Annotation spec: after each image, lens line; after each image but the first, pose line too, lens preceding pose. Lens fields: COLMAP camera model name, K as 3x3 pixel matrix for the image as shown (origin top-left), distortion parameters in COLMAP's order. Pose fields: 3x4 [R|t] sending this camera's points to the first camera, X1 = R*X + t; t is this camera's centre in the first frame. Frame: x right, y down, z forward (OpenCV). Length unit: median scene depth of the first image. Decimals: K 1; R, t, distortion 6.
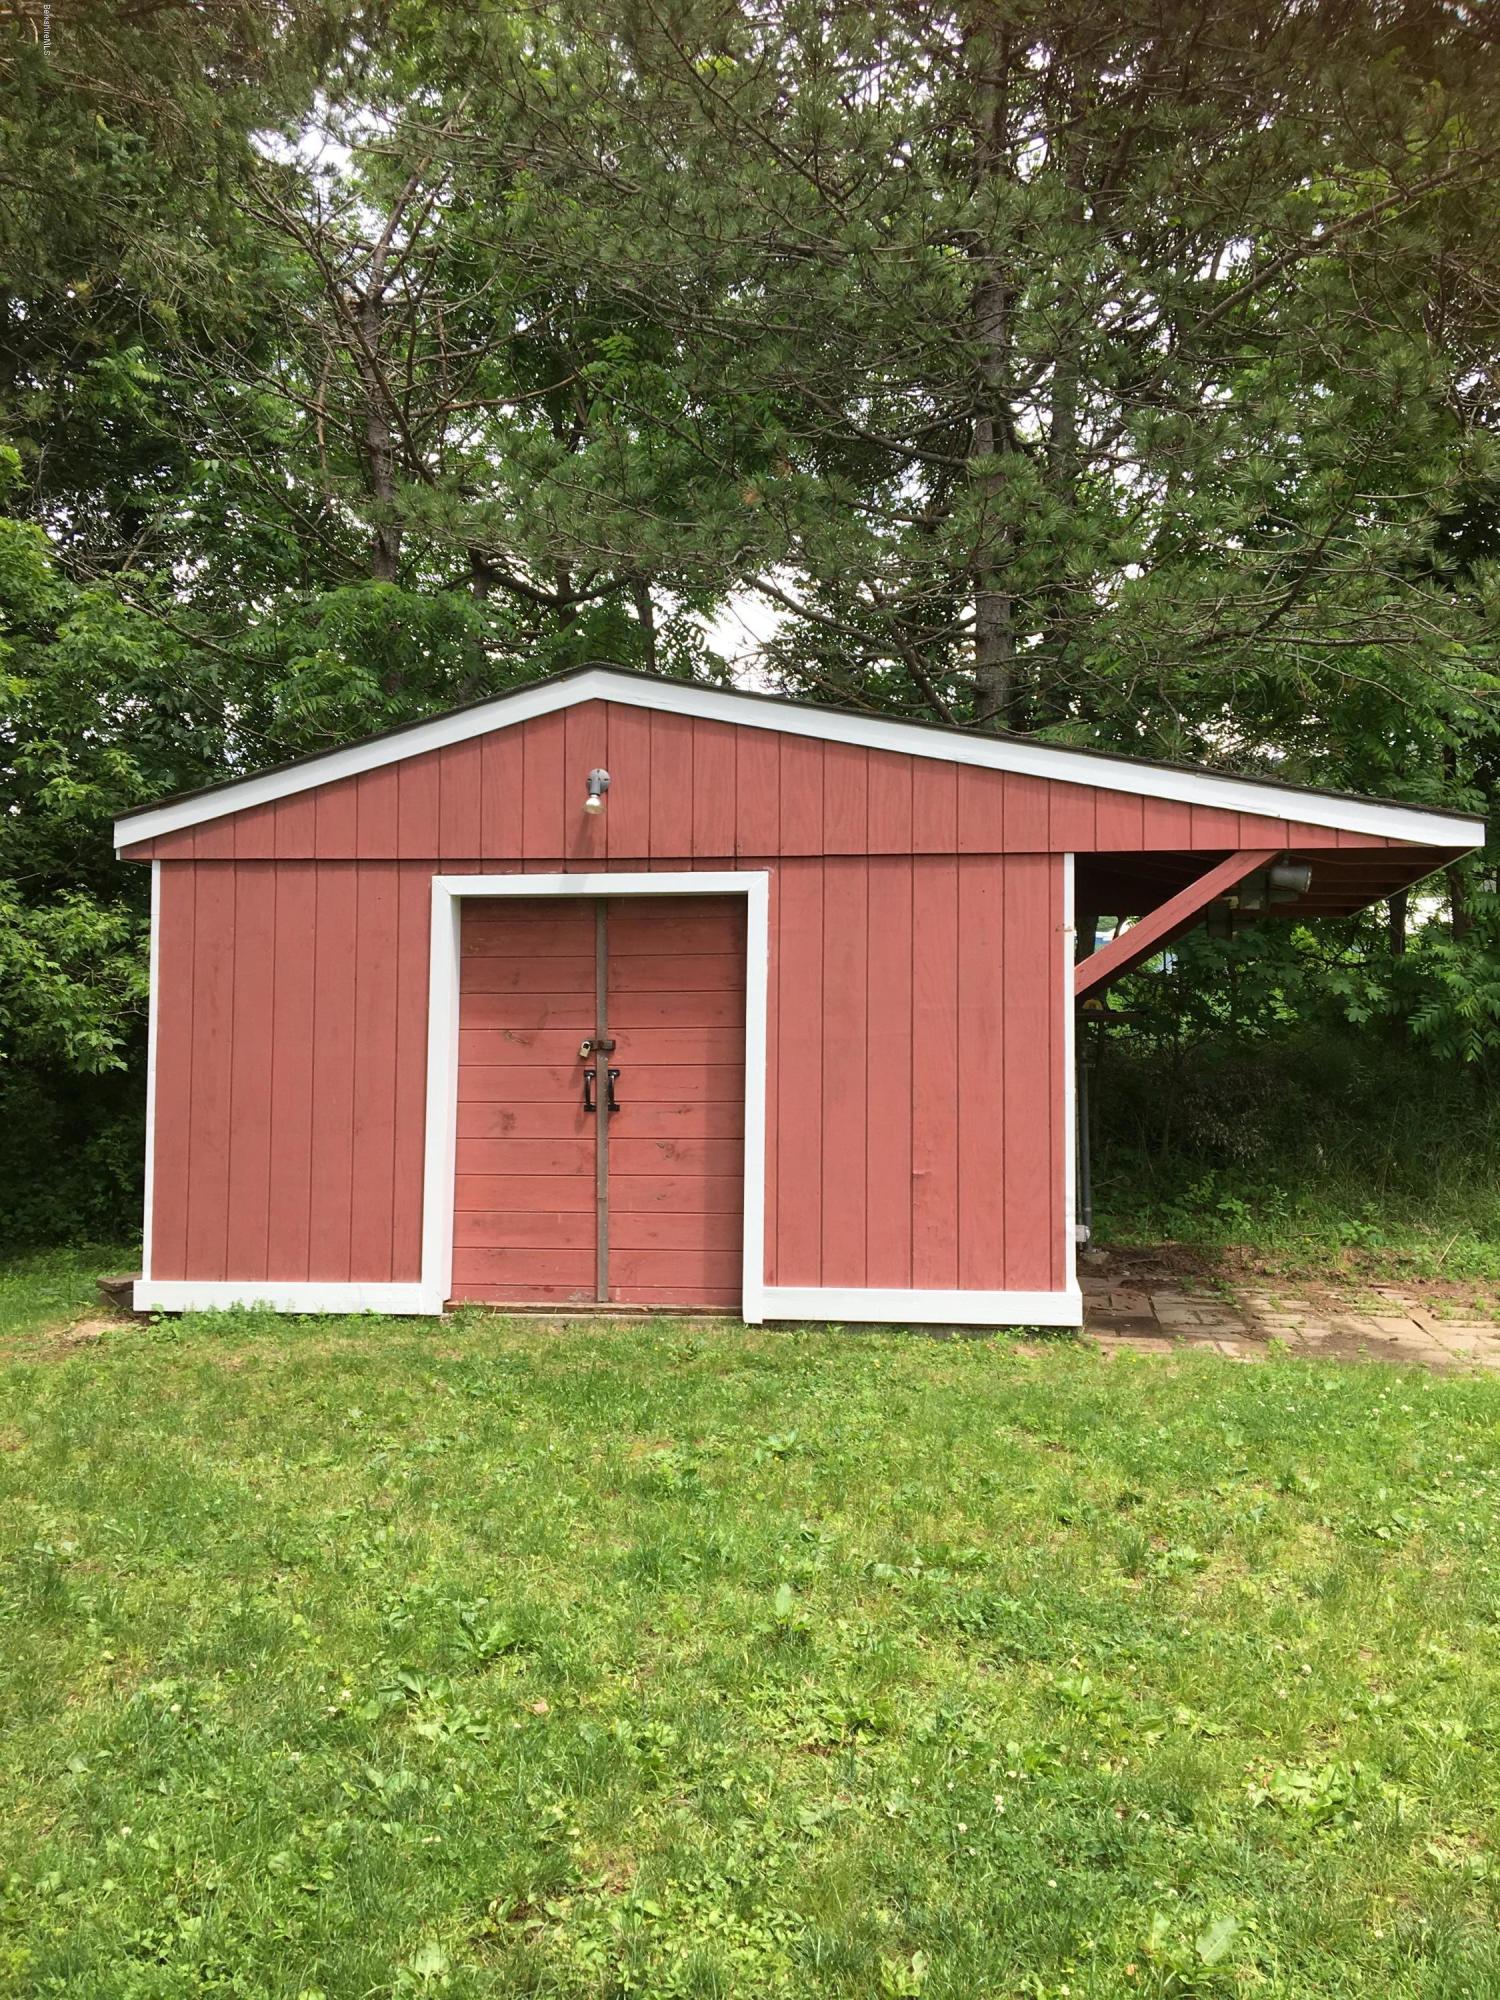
lens RADIAL K [[1695.8, 0, 754.1], [0, 1695.8, 995.7], [0, 0, 1]] dist [0.078403, -0.120225]
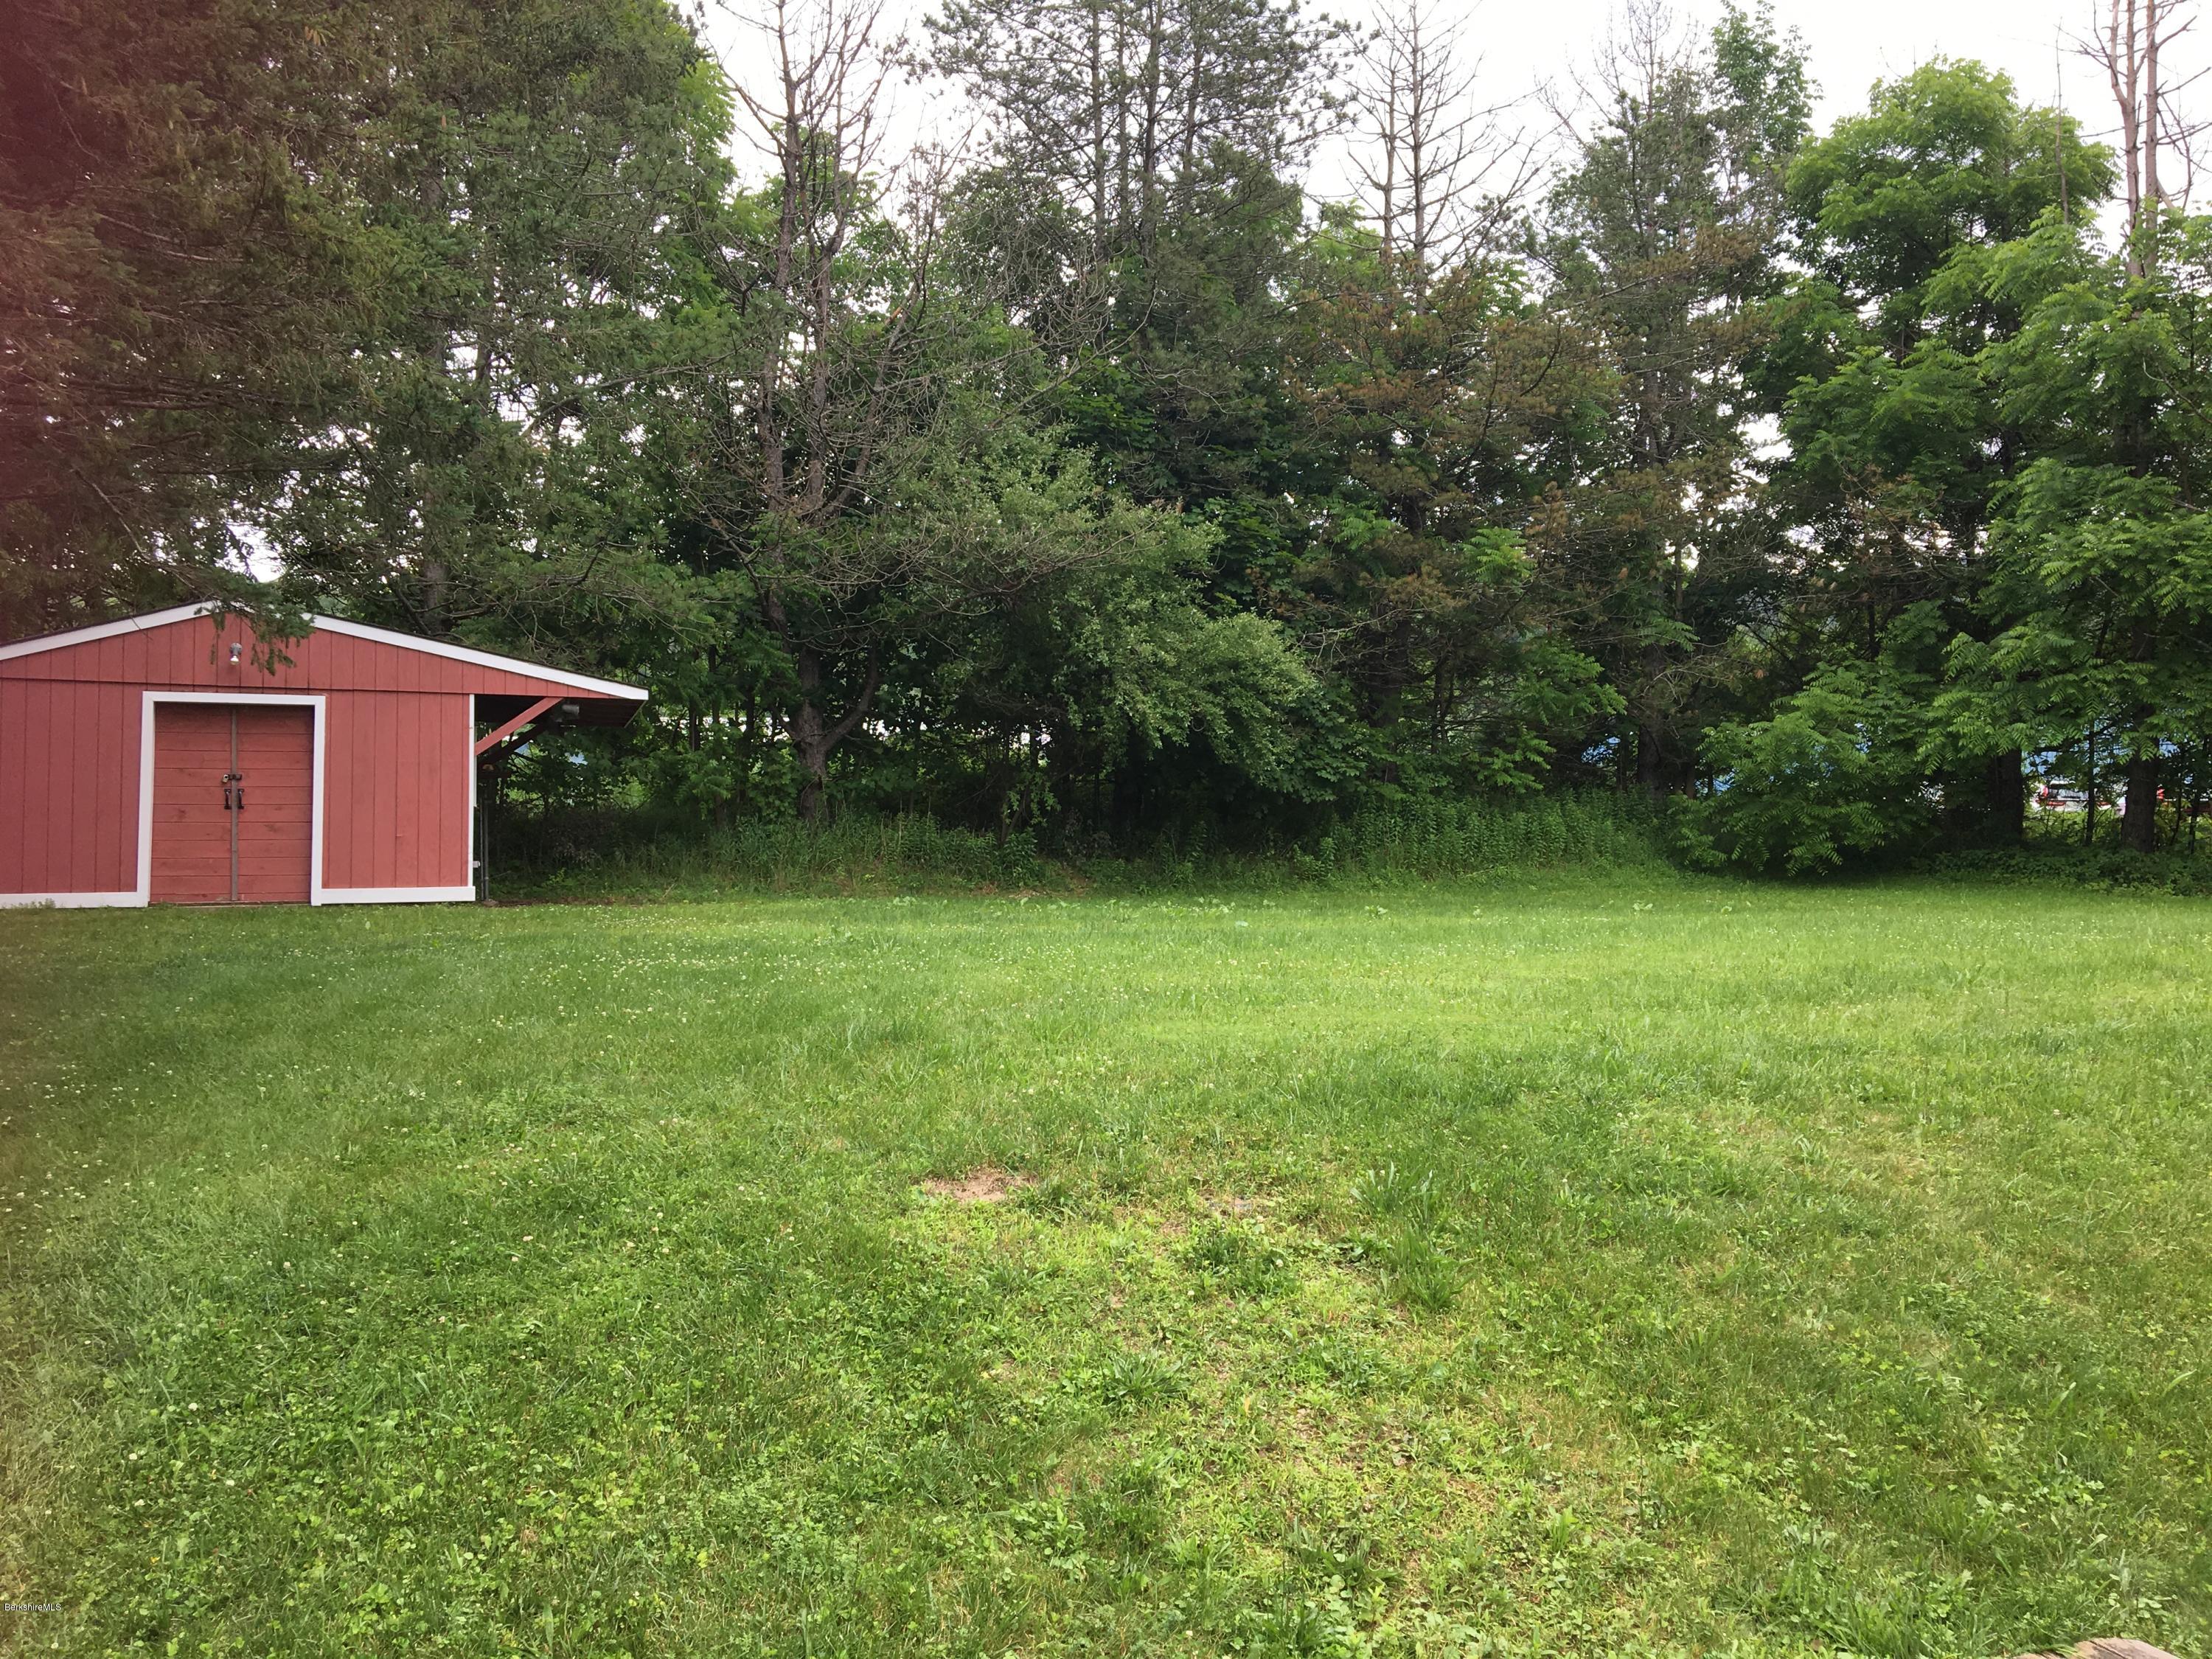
lens RADIAL K [[1875.5, 0, 1062.4], [0, 1875.5, 830.2], [0, 0, 1]] dist [0.078403, -0.120225]
pose [[0.892328, 0.008849, 0.451301, -0.235799], [-0.009367, 0.999956, -0.001086, 0.089117], [-0.451291, -0.003258, 0.892371, -1.535610]]
